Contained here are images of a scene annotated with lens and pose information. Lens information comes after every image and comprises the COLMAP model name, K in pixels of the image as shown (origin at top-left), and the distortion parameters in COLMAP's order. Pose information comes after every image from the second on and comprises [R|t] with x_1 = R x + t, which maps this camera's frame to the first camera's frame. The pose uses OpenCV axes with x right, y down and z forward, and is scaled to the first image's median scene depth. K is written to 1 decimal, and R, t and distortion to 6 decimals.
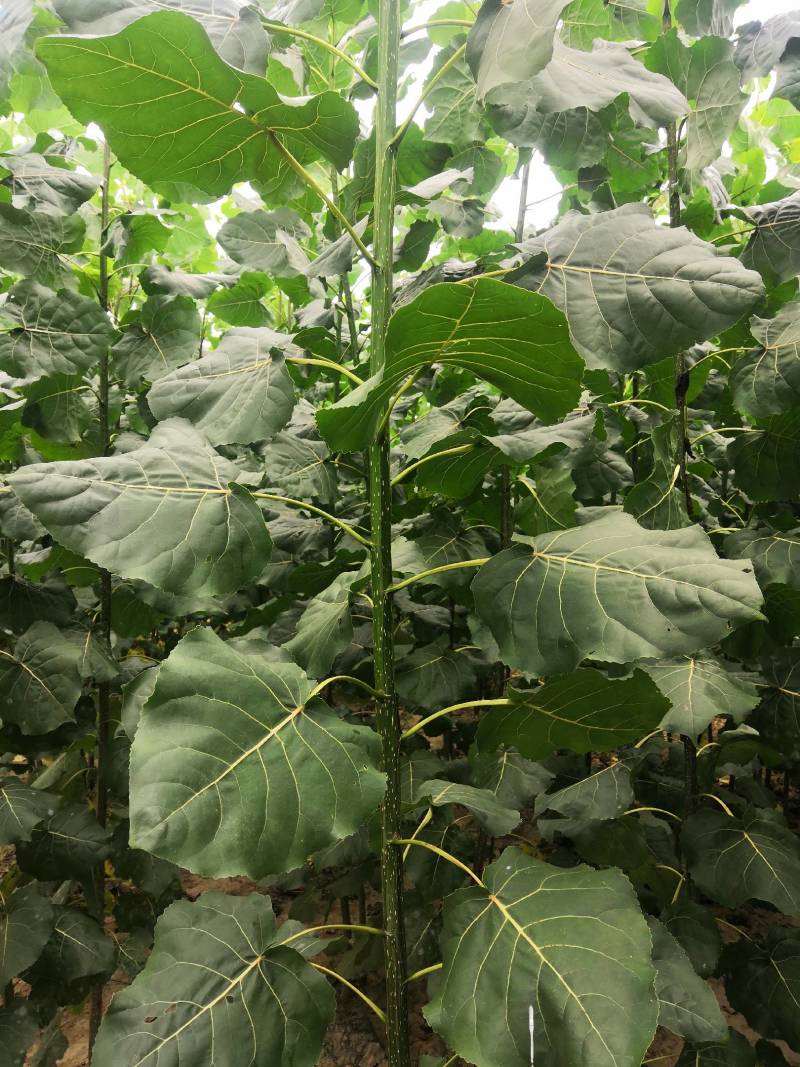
lens RADIAL K [[819.5, 0, 400.0], [0, 819.5, 533.5], [0, 0, 1]] dist [-0.008669, 0.009015]
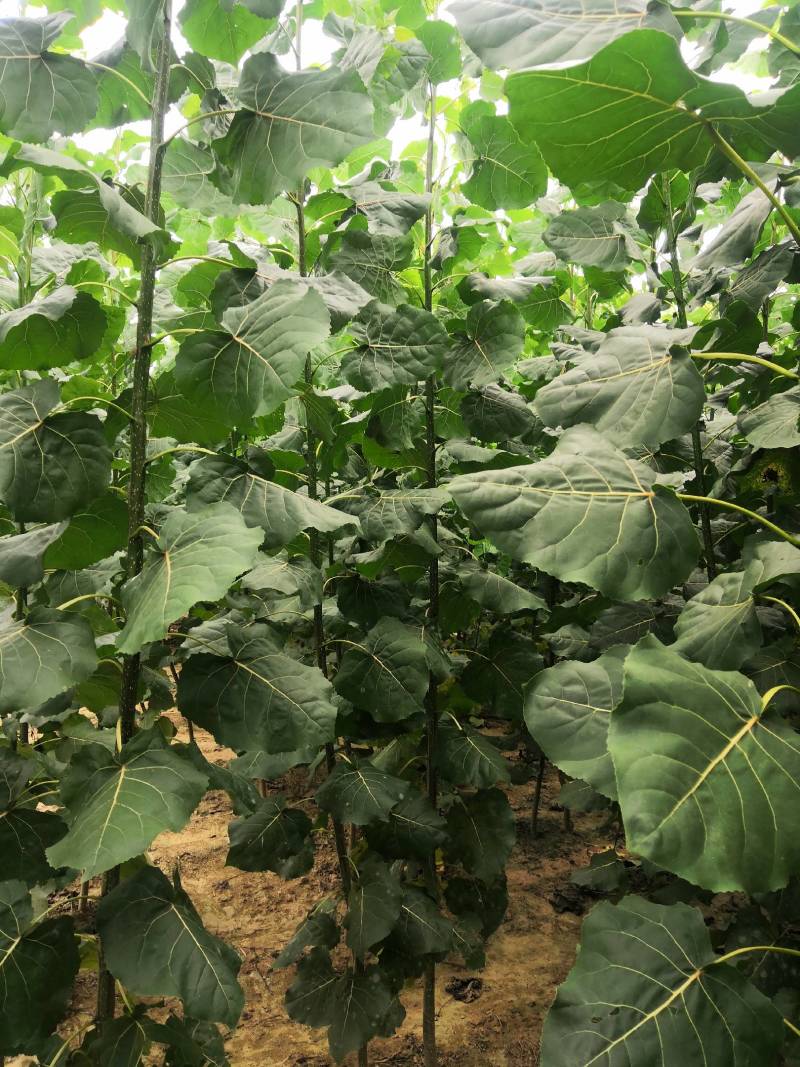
lens RADIAL K [[811.9, 0, 400.3], [0, 811.9, 528.0], [0, 0, 1]] dist [0.011147, 0.001195]
pose [[0.960130, -0.014679, -0.279167, -0.123090], [0.015051, 0.999886, -0.000812, -0.007730], [0.279147, -0.003423, 0.960242, -0.016628]]
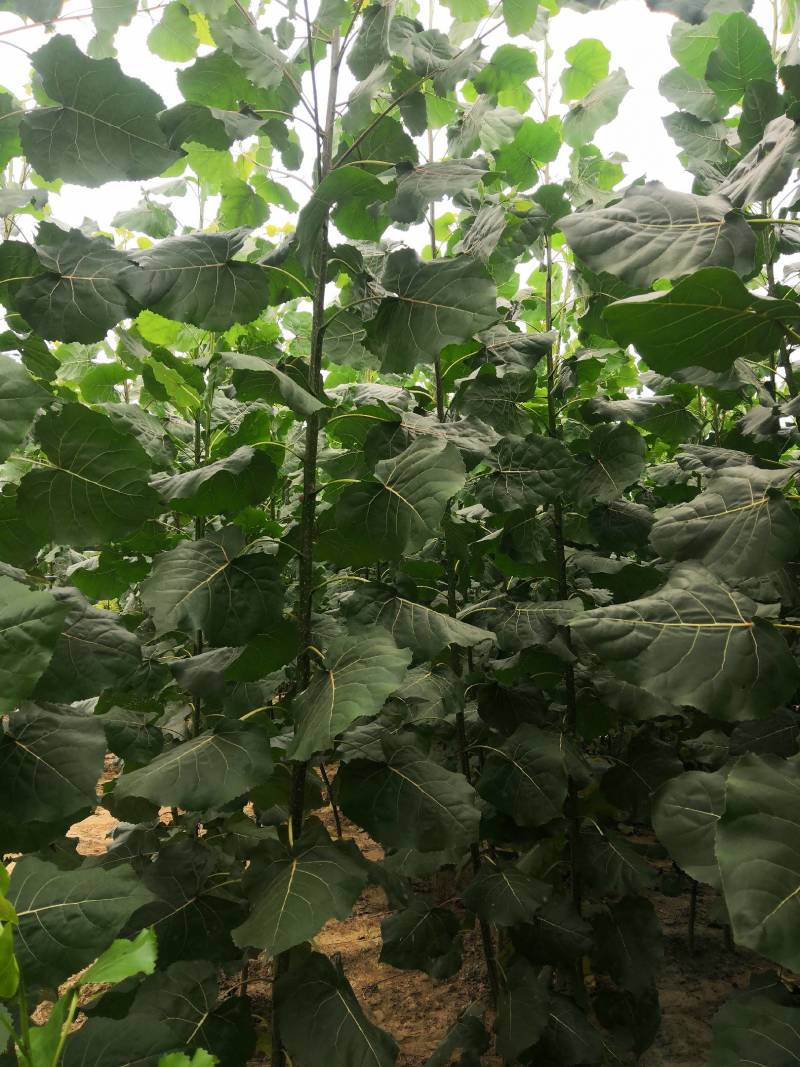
lens RADIAL K [[840.6, 0, 400.0], [0, 840.6, 533.5], [0, 0, 1]] dist [0.006052, 0.006339]
pose [[0.900633, -0.073829, -0.428263, -0.075718], [0.031668, 0.993993, -0.104758, -0.038142], [0.433425, 0.080786, 0.897561, -0.145220]]
